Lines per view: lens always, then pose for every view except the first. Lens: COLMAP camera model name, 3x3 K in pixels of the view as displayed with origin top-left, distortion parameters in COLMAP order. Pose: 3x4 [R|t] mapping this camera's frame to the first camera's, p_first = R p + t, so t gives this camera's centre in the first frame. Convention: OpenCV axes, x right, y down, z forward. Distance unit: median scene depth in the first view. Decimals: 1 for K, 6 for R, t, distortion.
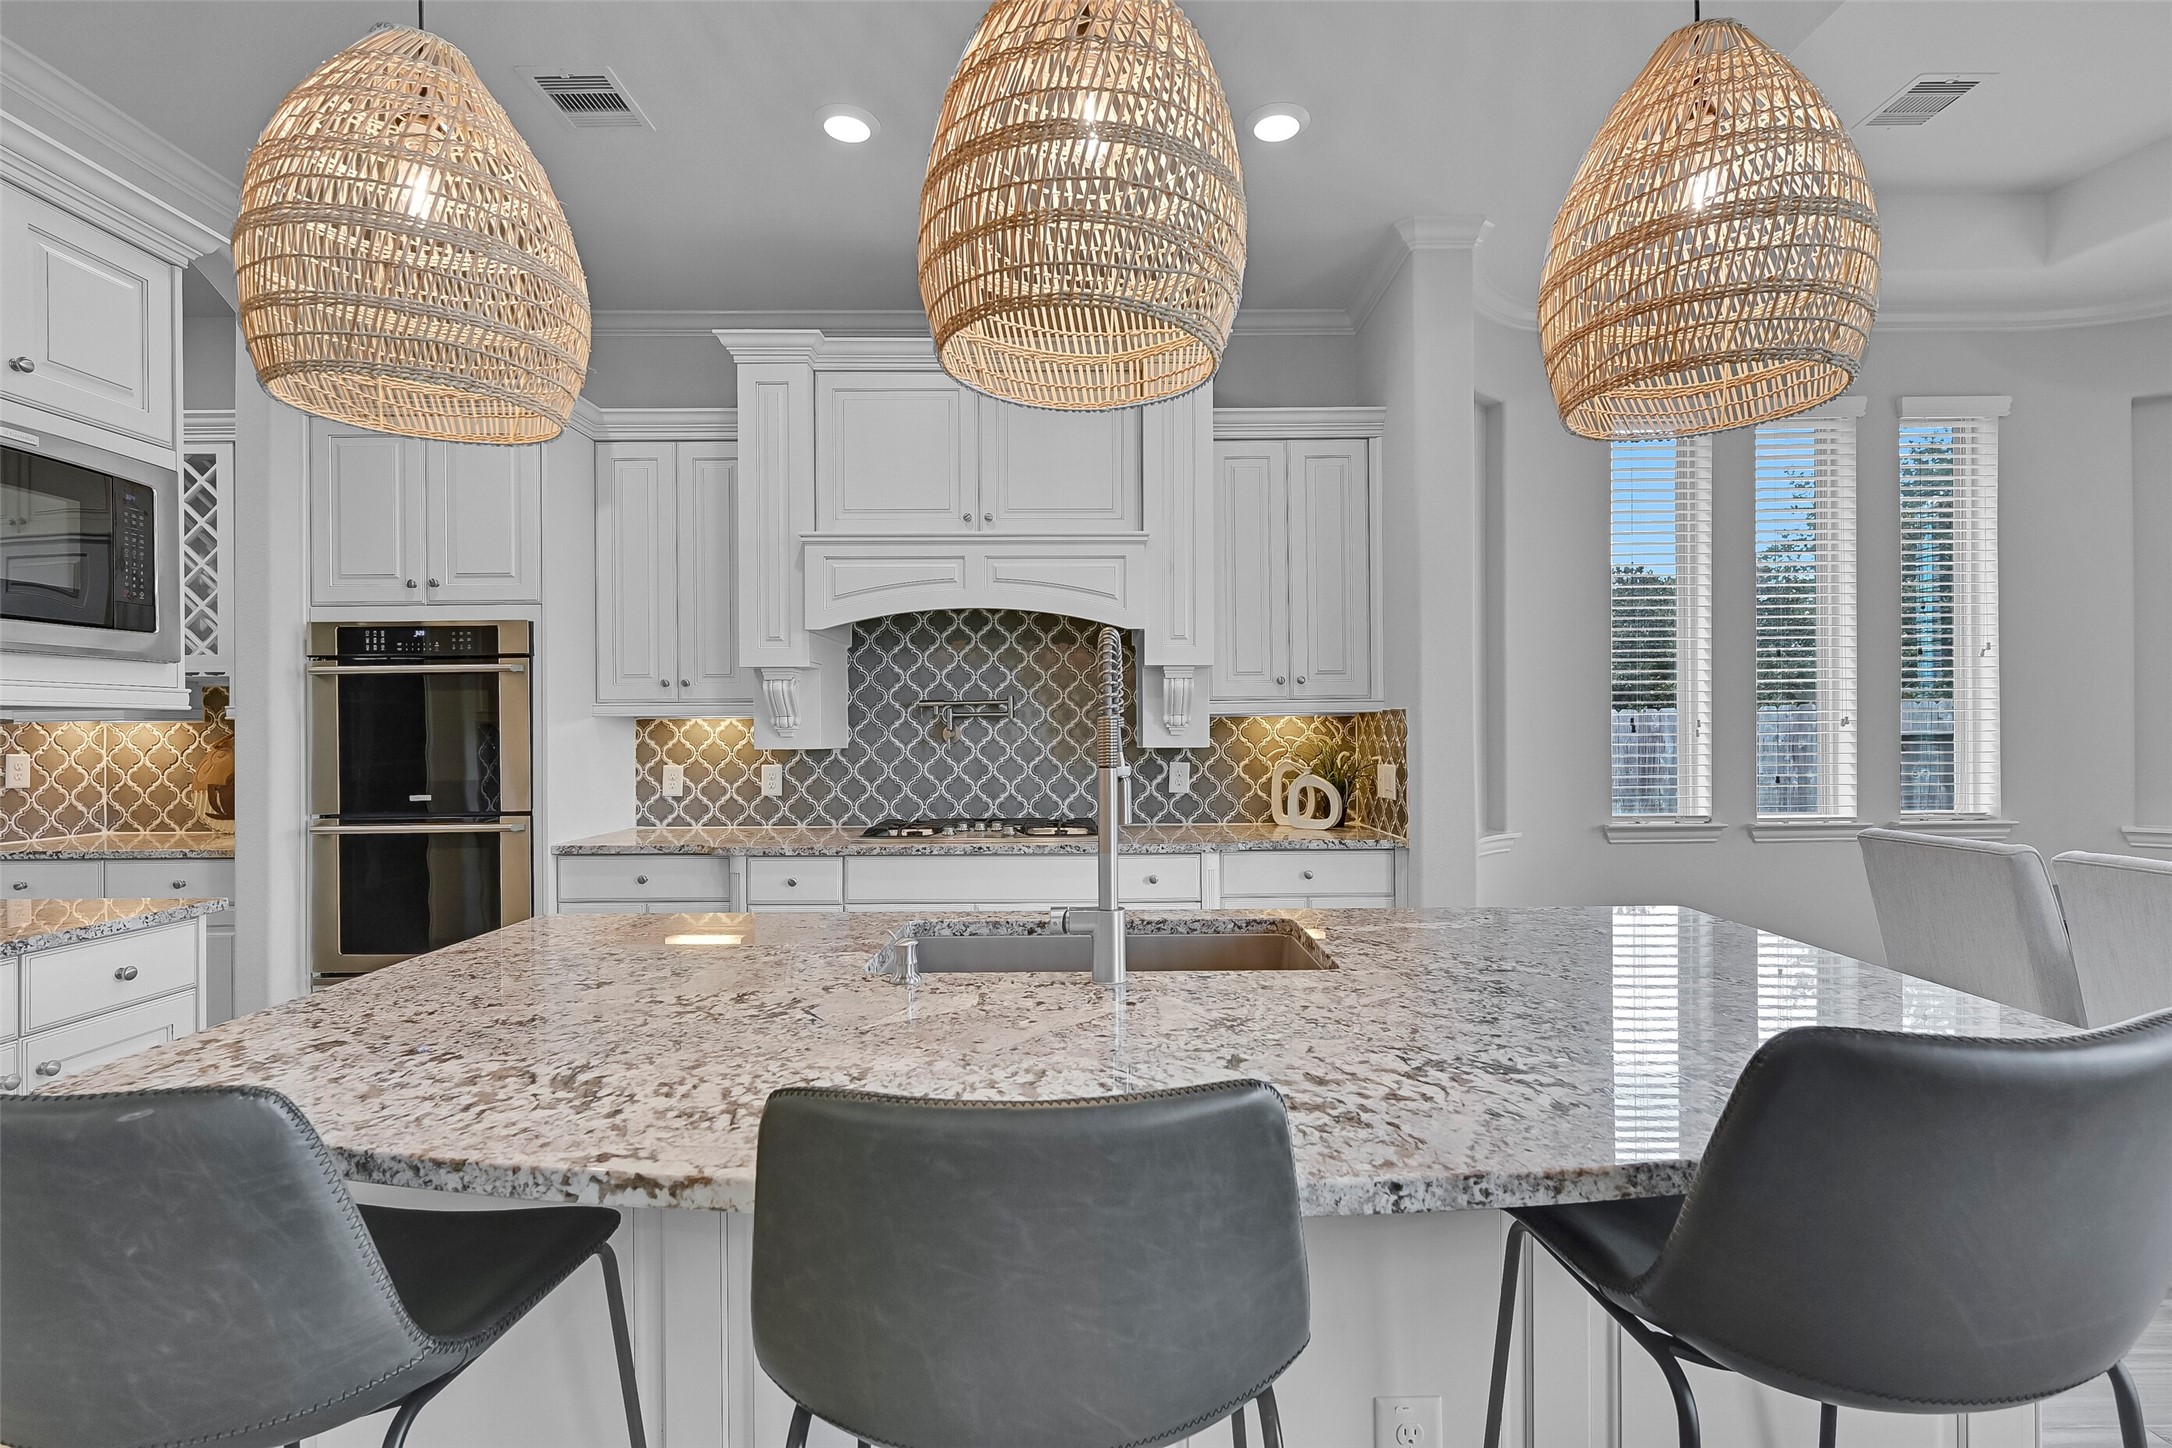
lens RADIAL K [[1002.5, 0, 1090.5], [0, 1002.5, 724.5], [0, 0, 1]] dist [-0.000359, -0.000116]
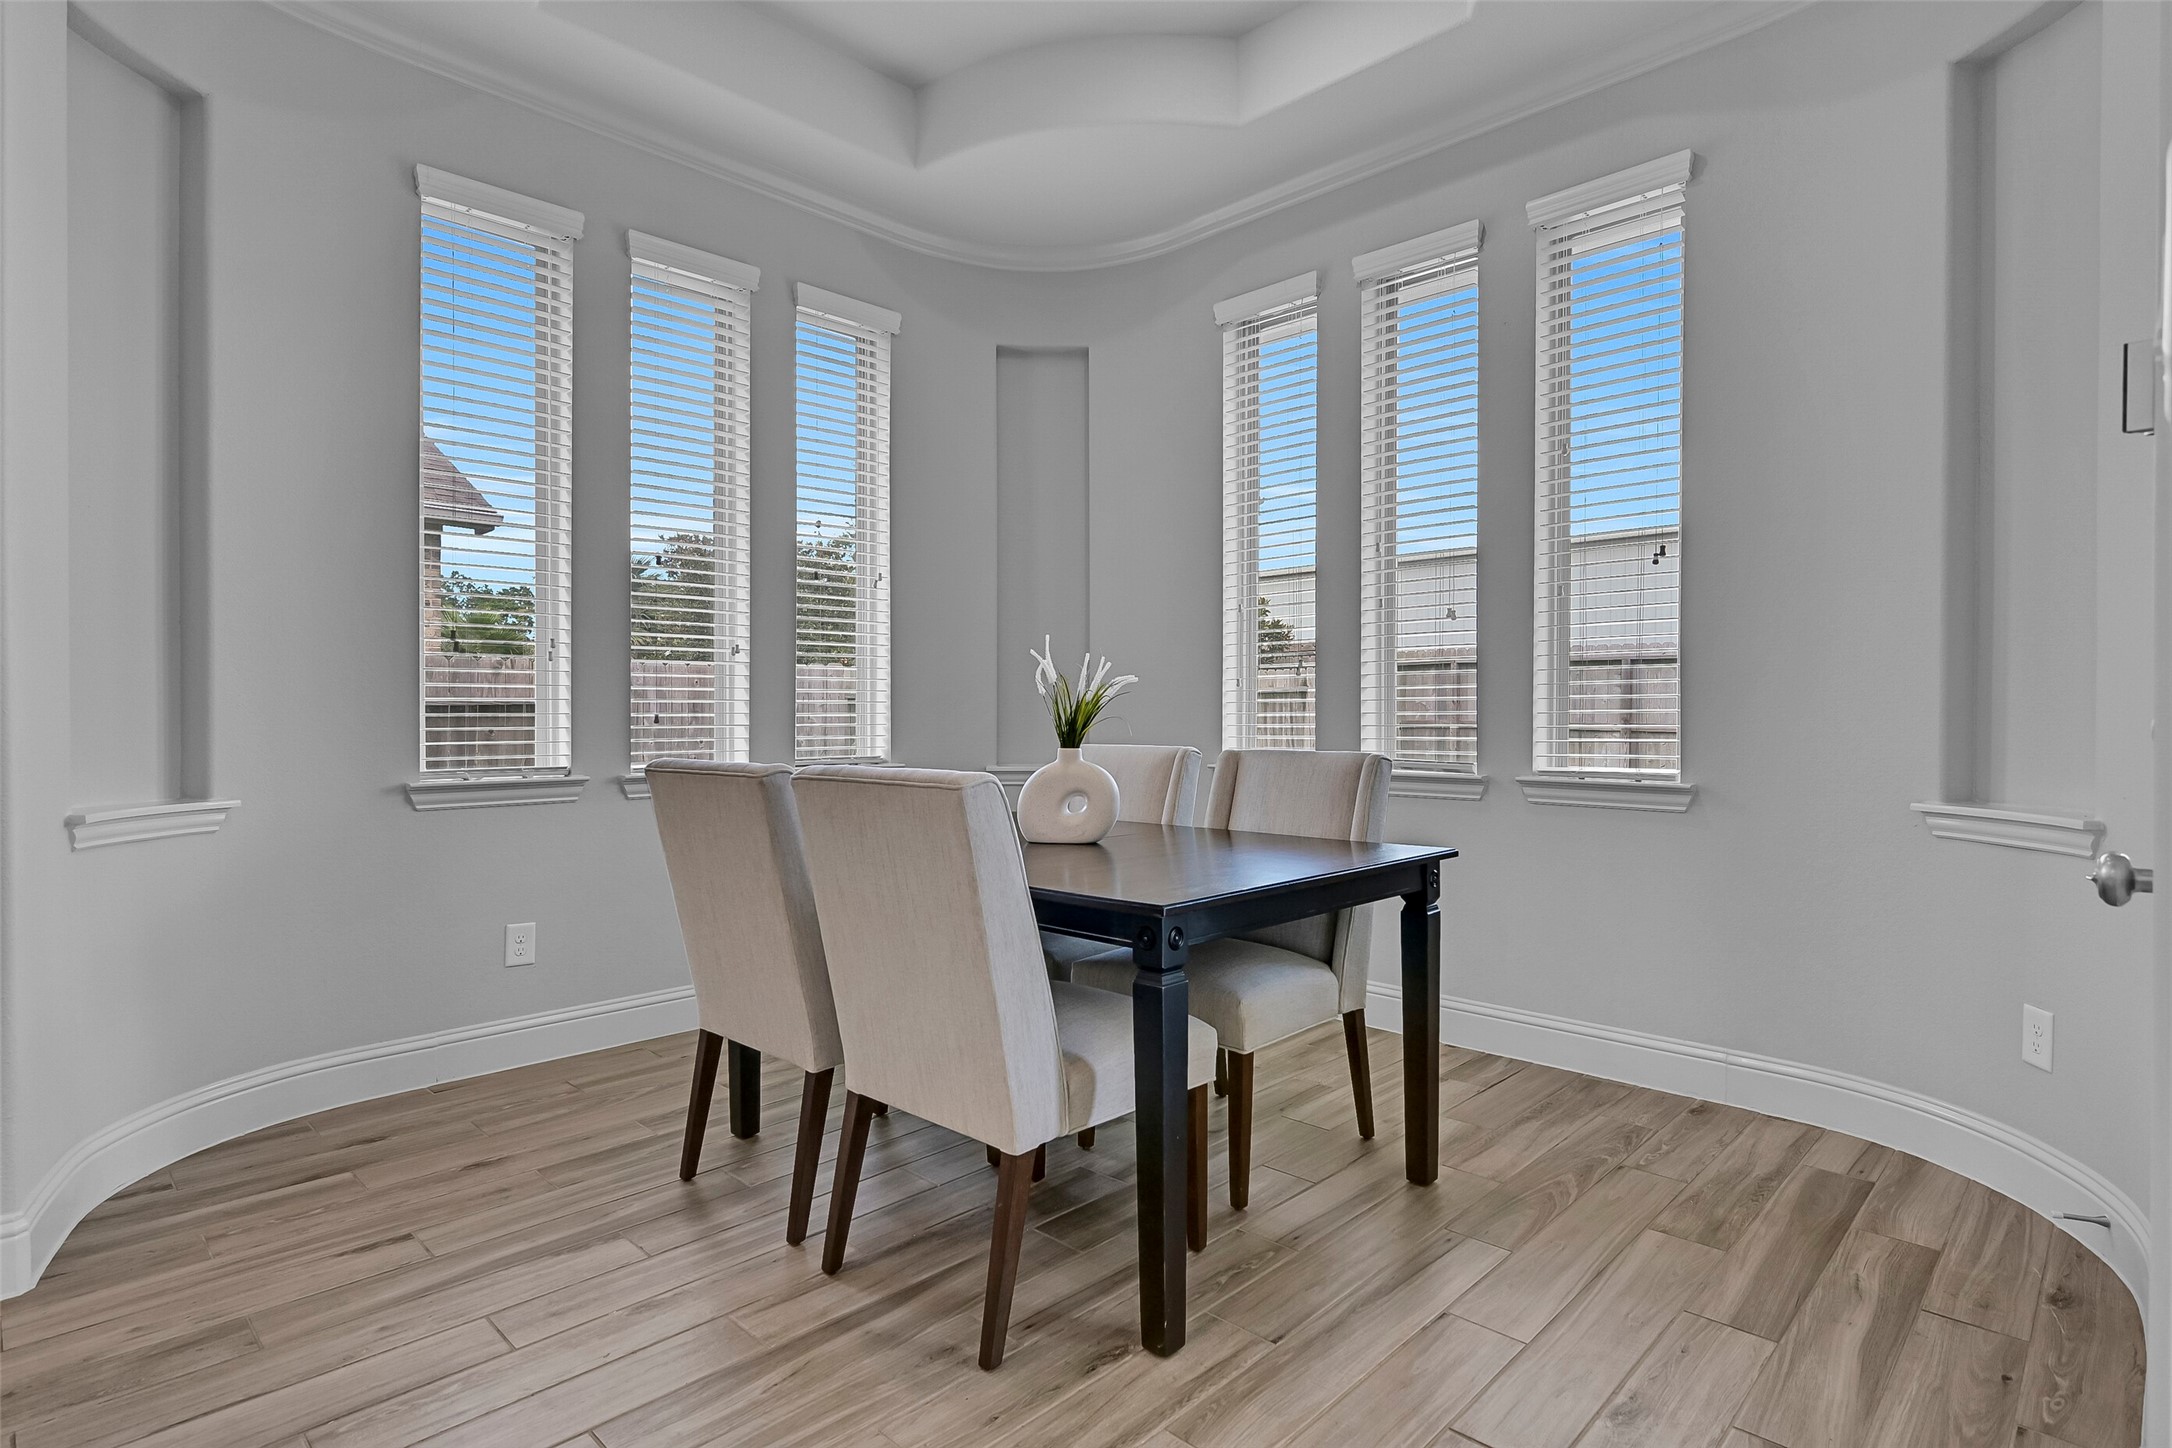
lens RADIAL K [[1140.9, 0, 1075.2], [0, 1140.9, 719.9], [0, 0, 1]] dist [-0.003005, -0.000280]
pose [[0.701502, -0.001990, 0.712665, 0.270320], [-0.007048, 0.999928, 0.009729, 0.044639], [-0.712633, -0.011848, 0.701437, 0.124798]]
